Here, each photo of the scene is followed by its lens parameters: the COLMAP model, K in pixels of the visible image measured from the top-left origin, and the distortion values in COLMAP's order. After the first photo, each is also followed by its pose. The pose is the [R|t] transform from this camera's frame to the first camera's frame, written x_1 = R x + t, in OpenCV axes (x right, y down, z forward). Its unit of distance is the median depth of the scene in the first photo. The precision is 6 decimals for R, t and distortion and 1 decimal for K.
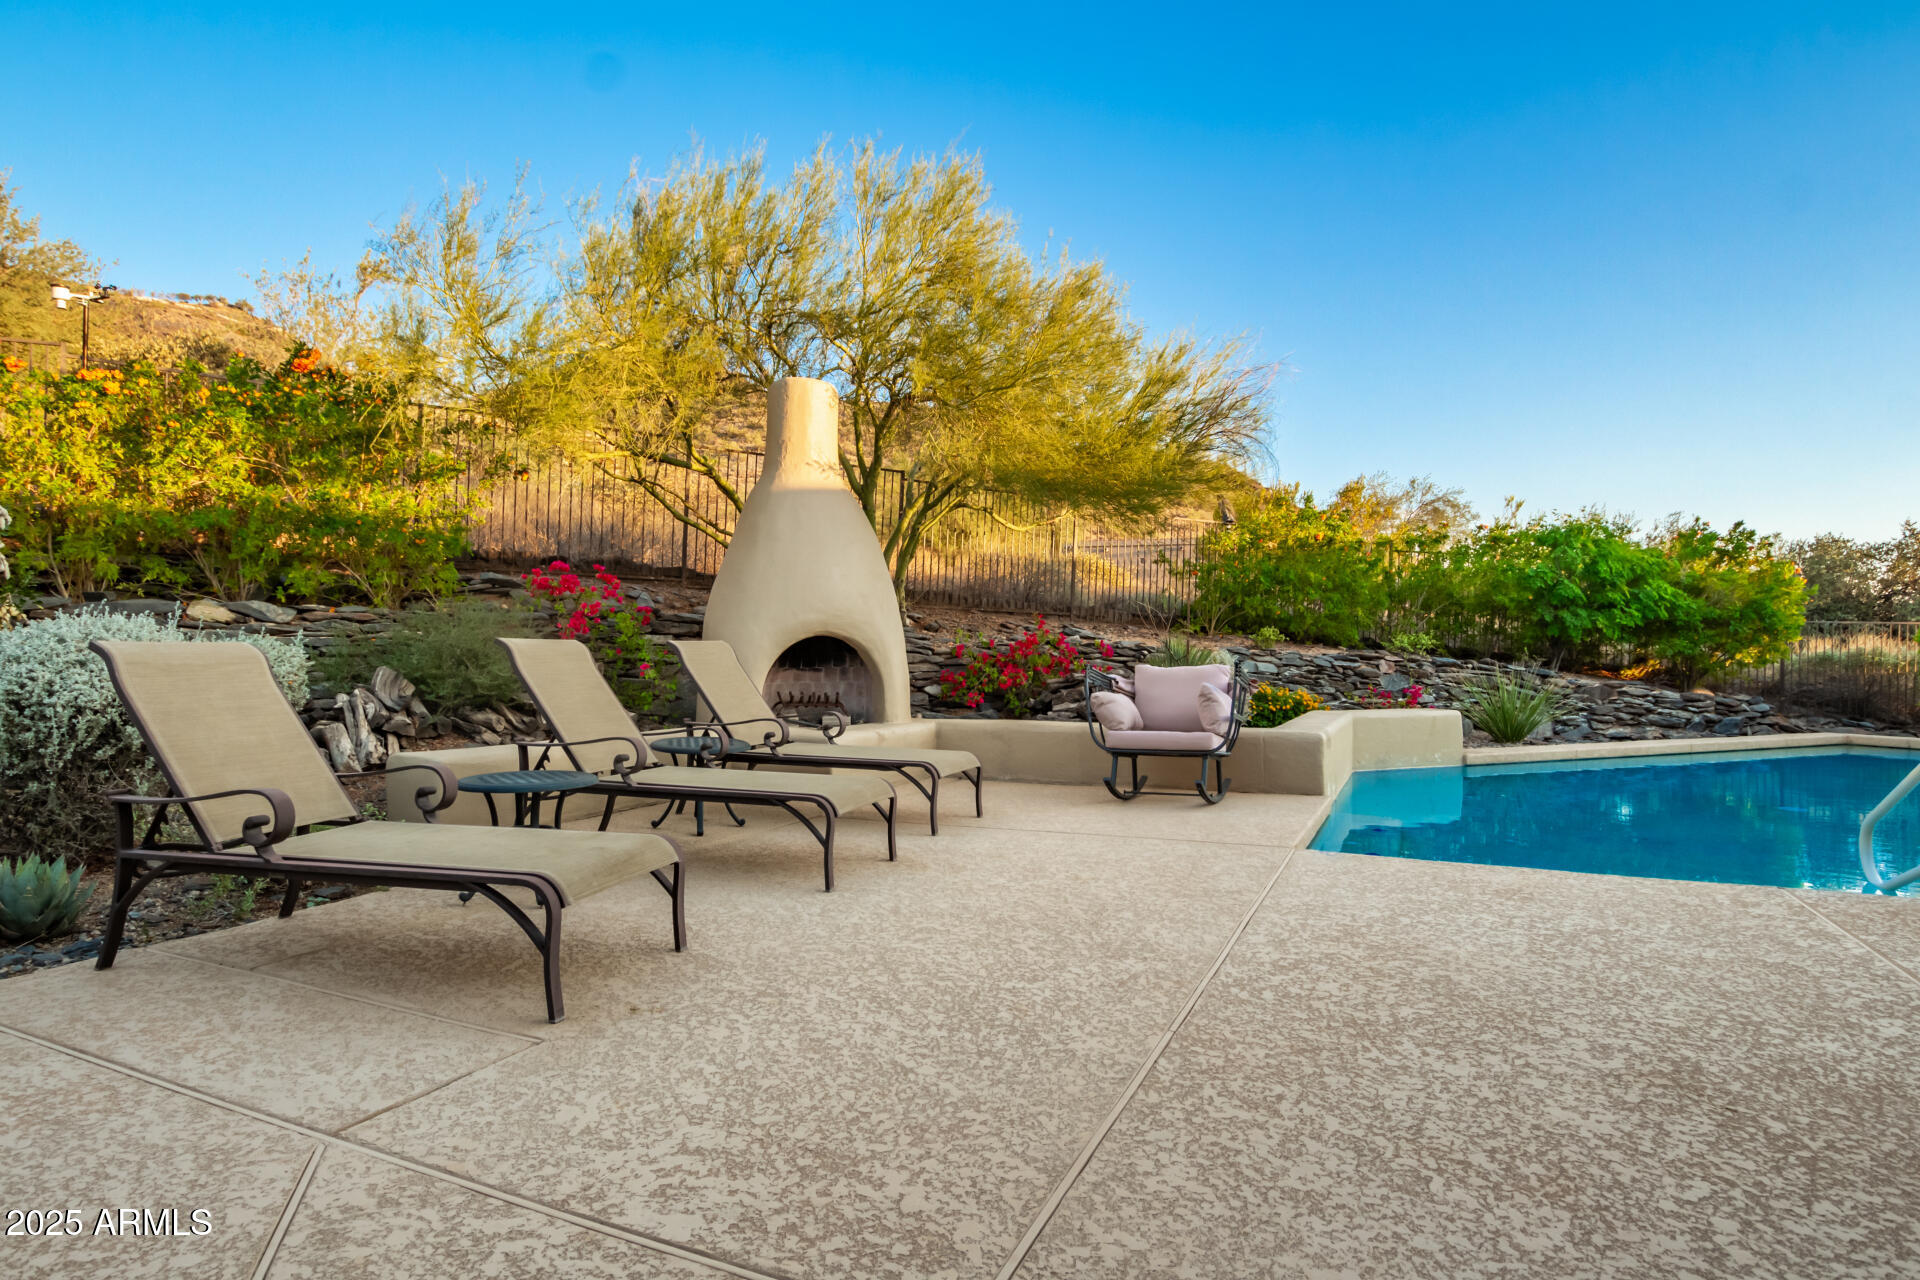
lens RADIAL K [[1009.7, 0, 960.0], [0, 1009.7, 640.0], [0, 0, 1]] dist [-0.015908, -0.000795]
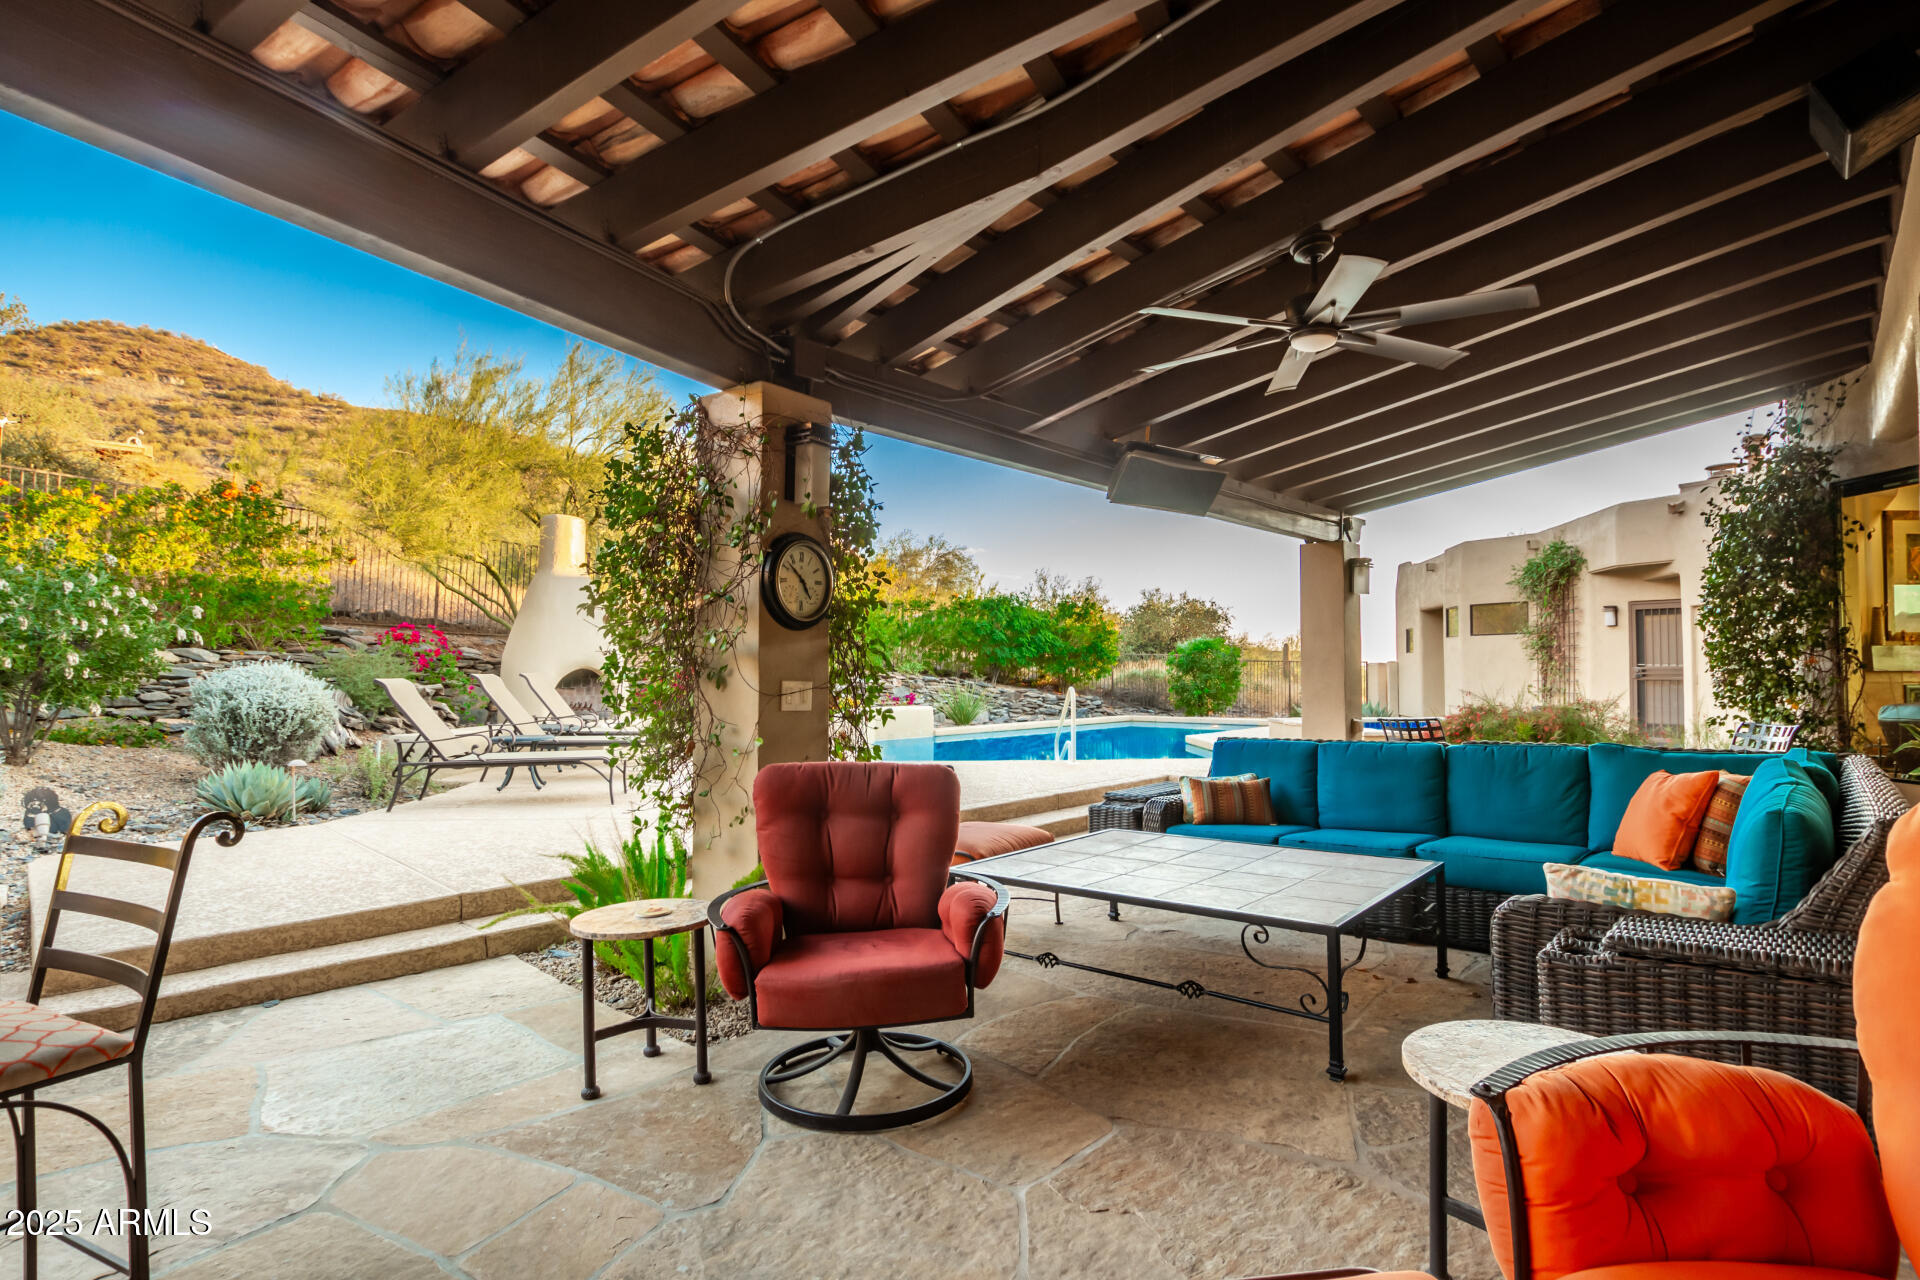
lens RADIAL K [[926.2, 0, 963.3], [0, 926.2, 666.2], [0, 0, 1]] dist [0.000798, -0.000236]
pose [[0.900310, -0.005544, 0.435213, -0.132937], [0.002968, 0.999974, 0.006600, -0.009073], [-0.435239, -0.004650, 0.900303, -0.390290]]
